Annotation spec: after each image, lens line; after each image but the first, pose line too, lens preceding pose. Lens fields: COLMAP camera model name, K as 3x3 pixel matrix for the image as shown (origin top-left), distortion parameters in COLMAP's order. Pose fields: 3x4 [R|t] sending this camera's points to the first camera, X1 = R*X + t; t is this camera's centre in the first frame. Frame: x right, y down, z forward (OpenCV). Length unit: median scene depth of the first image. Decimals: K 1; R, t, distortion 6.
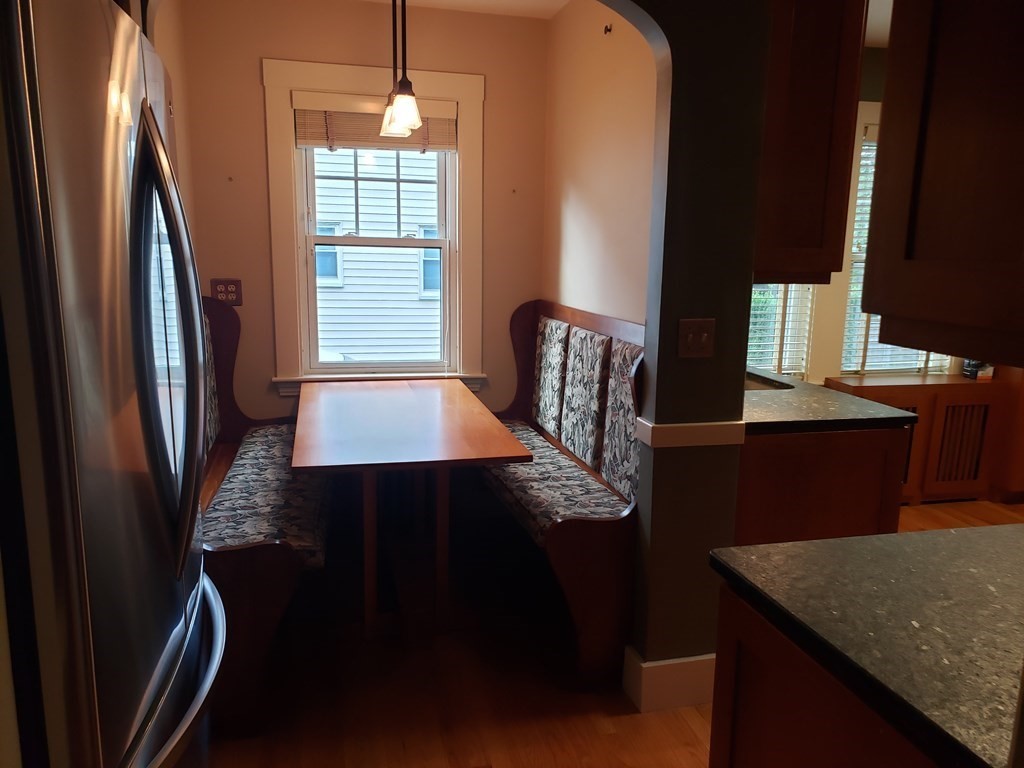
lens RADIAL K [[780.8, 0, 510.9], [0, 780.8, 369.3], [0, 0, 1]] dist [0.006131, -0.003945]
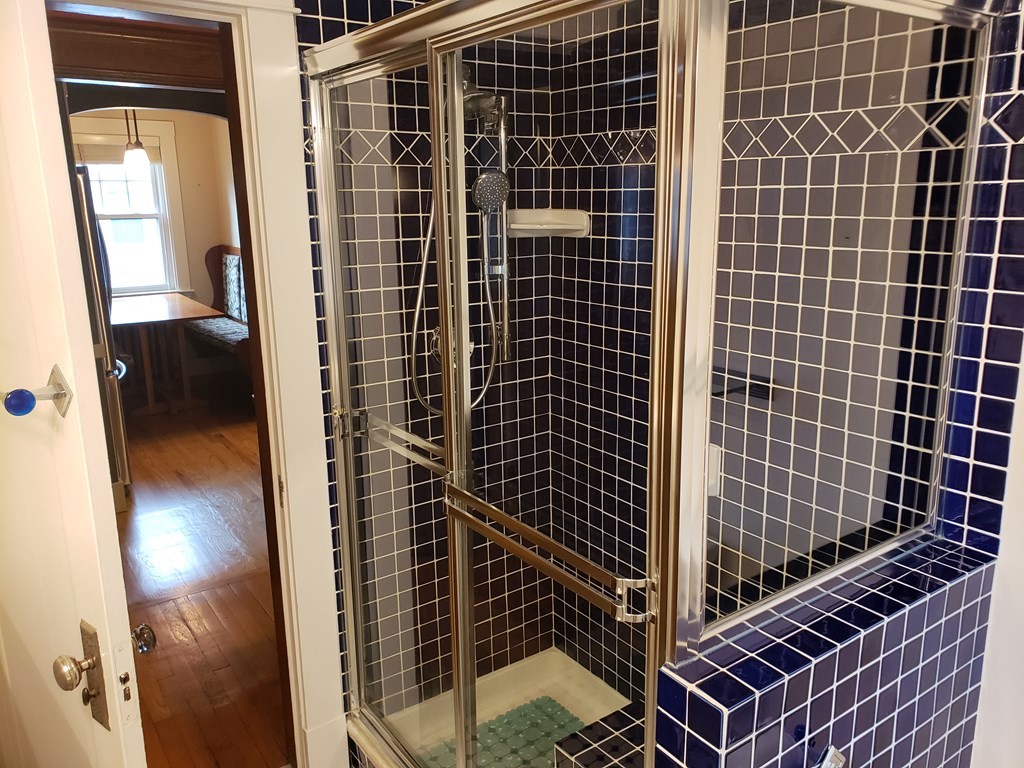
lens RADIAL K [[802.4, 0, 526.0], [0, 802.4, 388.3], [0, 0, 1]] dist [0.019842, -0.000026]
pose [[0.925736, -0.117149, 0.359568, -0.020895], [0.087934, 0.991429, 0.096620, 0.144988], [-0.367805, -0.057826, 0.928103, -1.178745]]
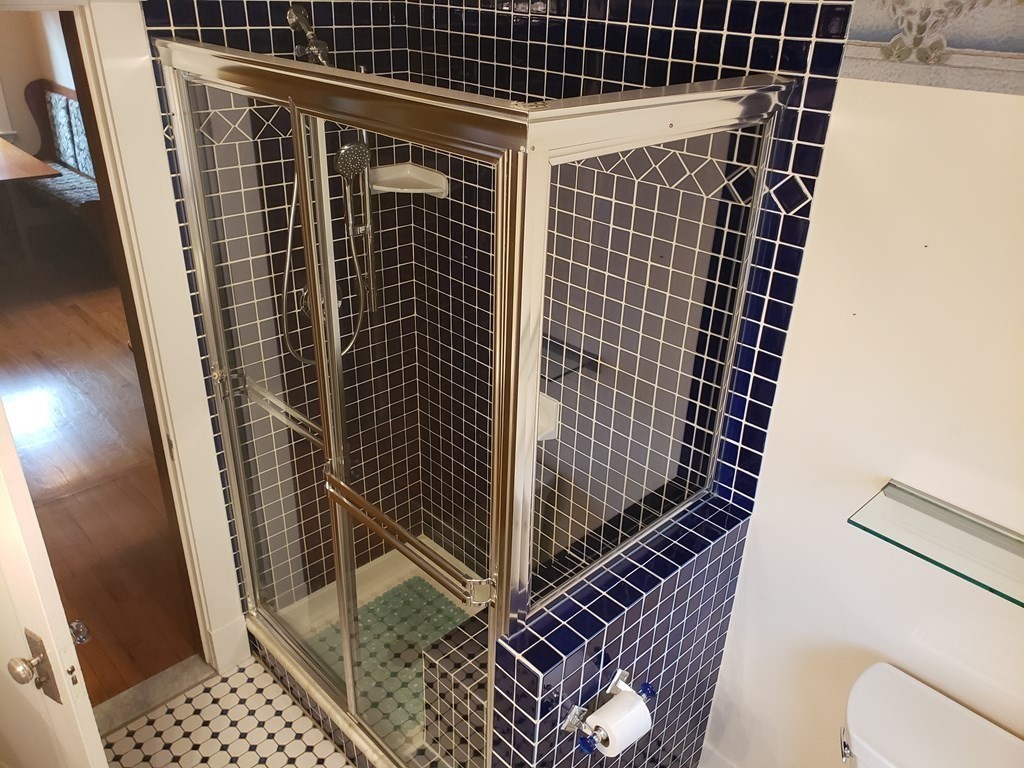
lens RADIAL K [[802.4, 0, 526.0], [0, 802.4, 388.3], [0, 0, 1]] dist [0.019842, -0.000026]
pose [[0.857261, -0.228334, 0.461484, -0.029024], [0.058289, 0.933566, 0.353634, -0.035729], [-0.511573, -0.276257, 0.813619, -1.252563]]
